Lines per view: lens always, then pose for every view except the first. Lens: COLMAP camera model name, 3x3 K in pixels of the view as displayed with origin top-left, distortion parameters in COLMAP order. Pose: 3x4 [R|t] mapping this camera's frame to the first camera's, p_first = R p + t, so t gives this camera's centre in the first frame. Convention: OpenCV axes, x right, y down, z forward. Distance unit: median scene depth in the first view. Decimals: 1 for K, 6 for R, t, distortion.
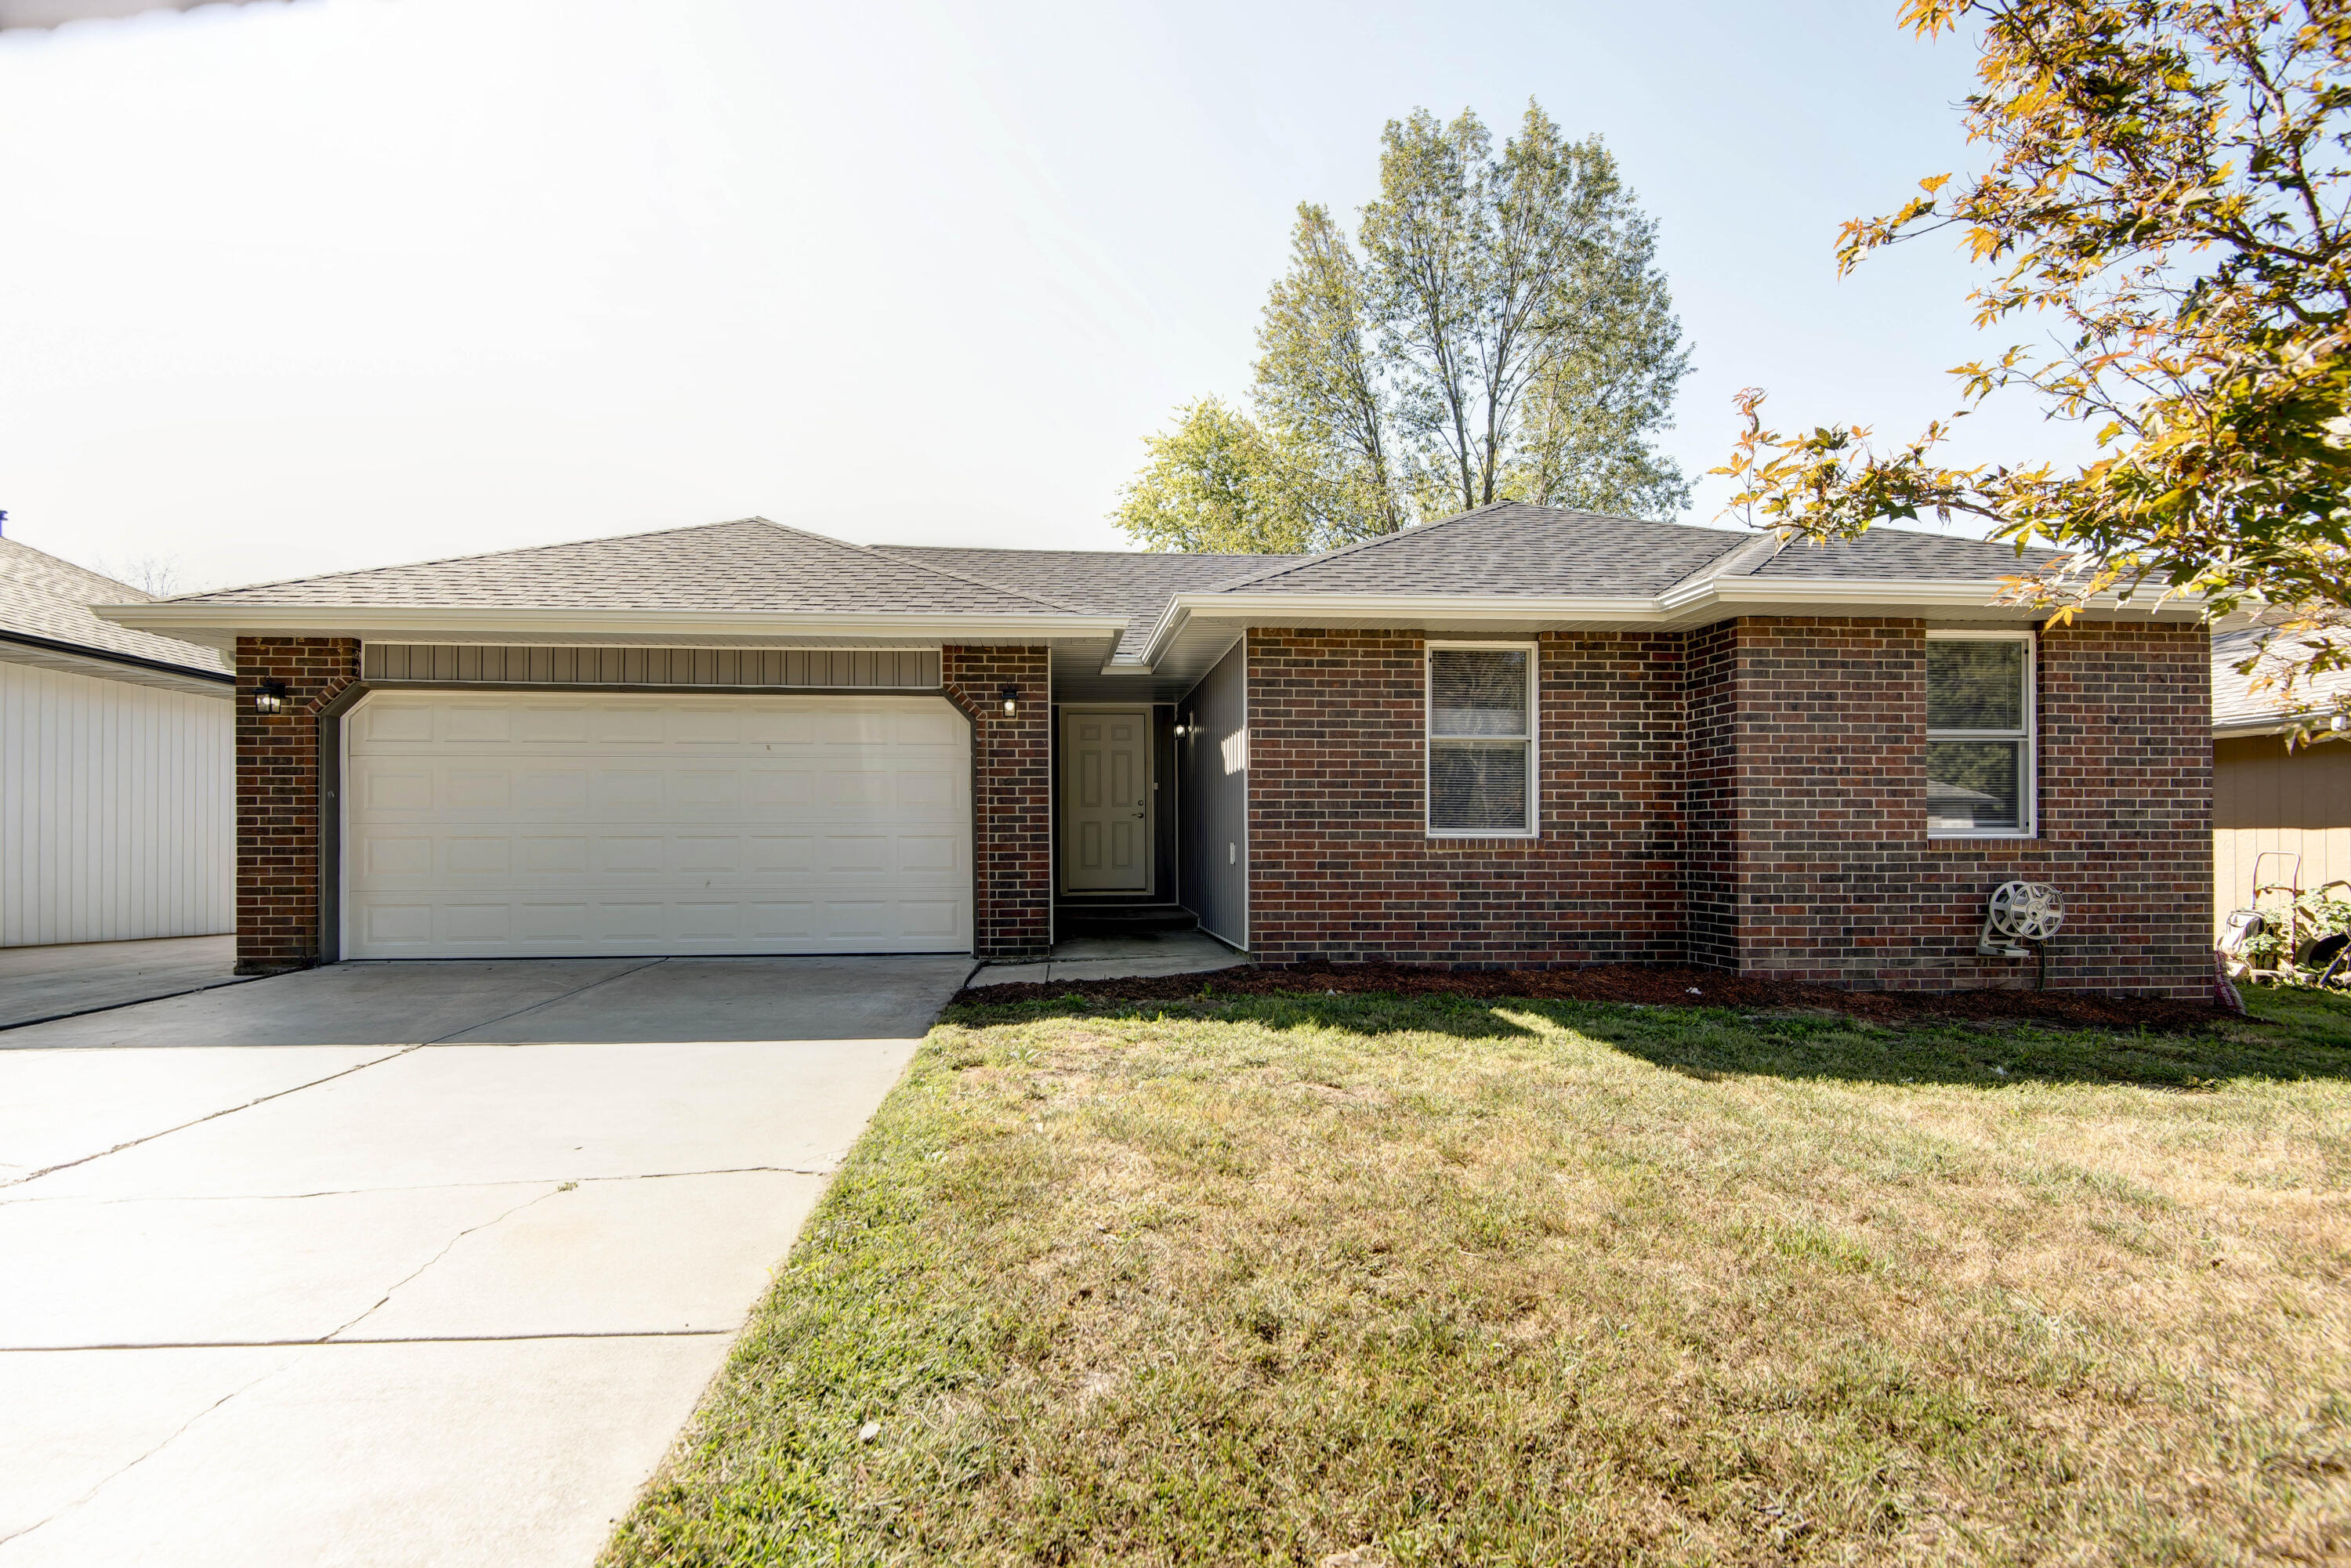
lens RADIAL K [[1112.9, 0, 1155.7], [0, 1112.9, 814.3], [0, 0, 1]] dist [0.020365, 0.000000]
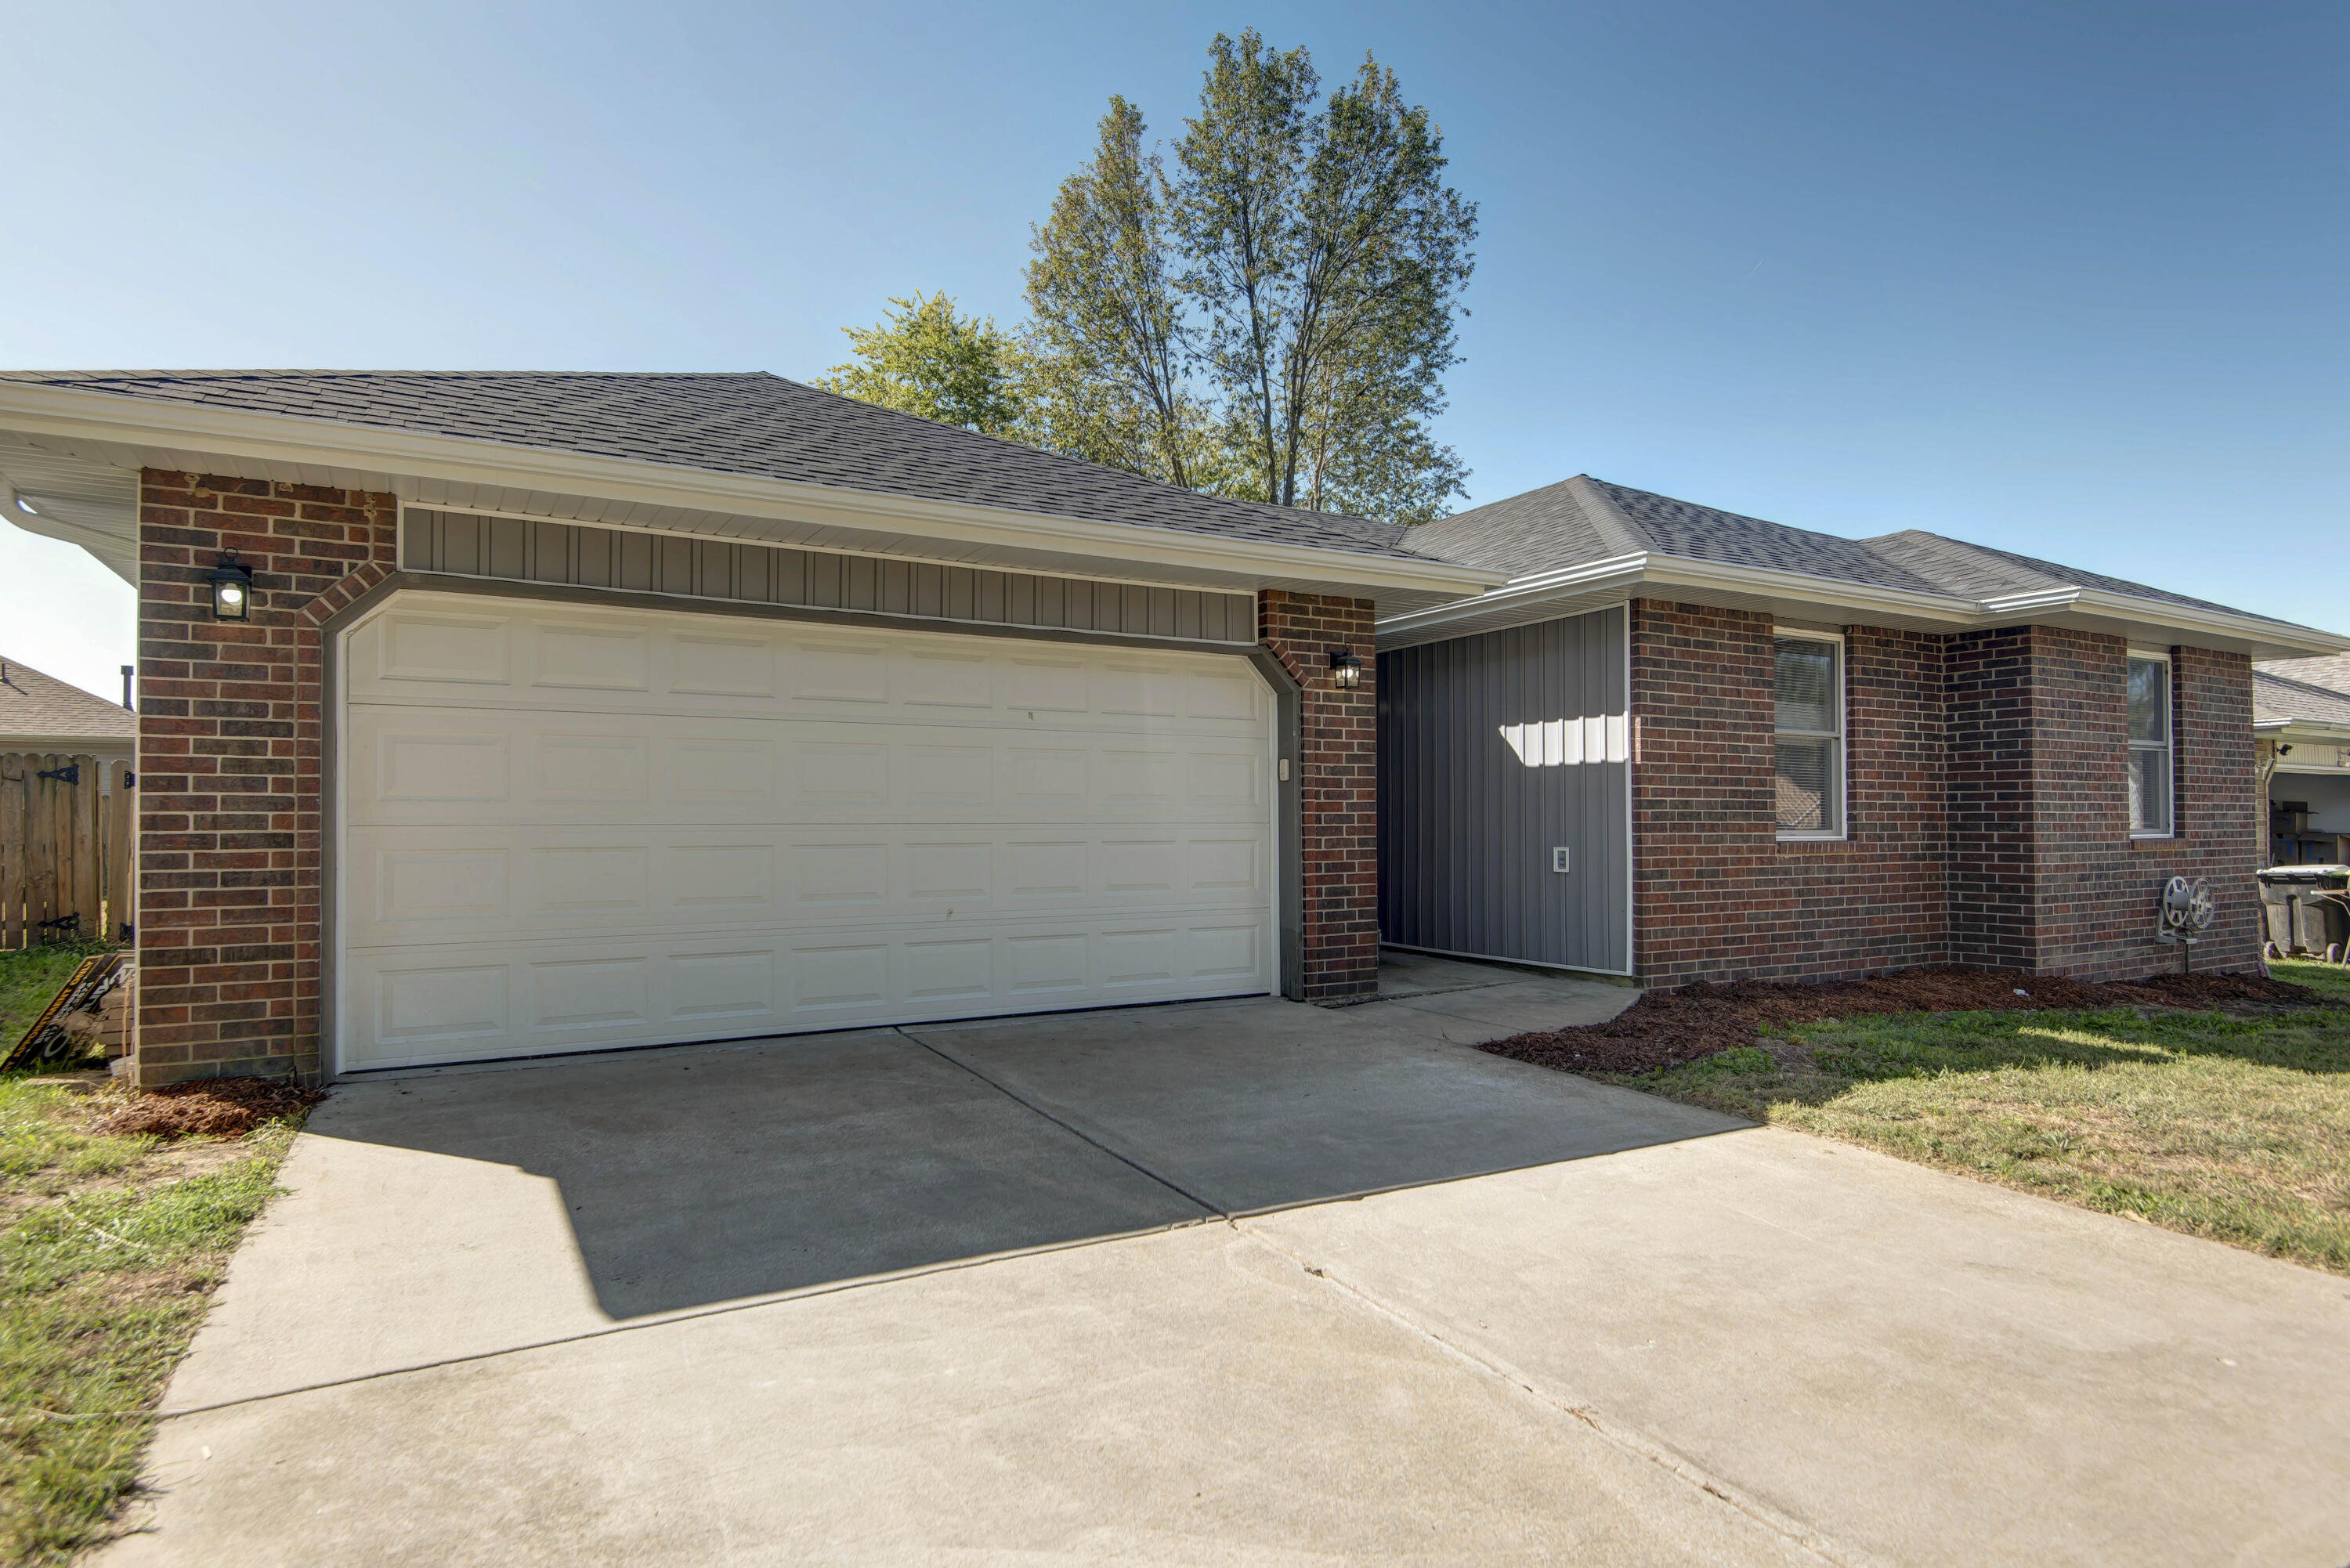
lens RADIAL K [[1248.8, 0, 1174.8], [0, 1248.8, 771.8], [0, 0, 1]] dist [0.012131, -0.001274]
pose [[0.902436, 0.017055, 0.430486, -0.632749], [-0.010905, 0.999800, -0.016750, -0.012812], [-0.430686, 0.010421, 0.902442, 0.273912]]
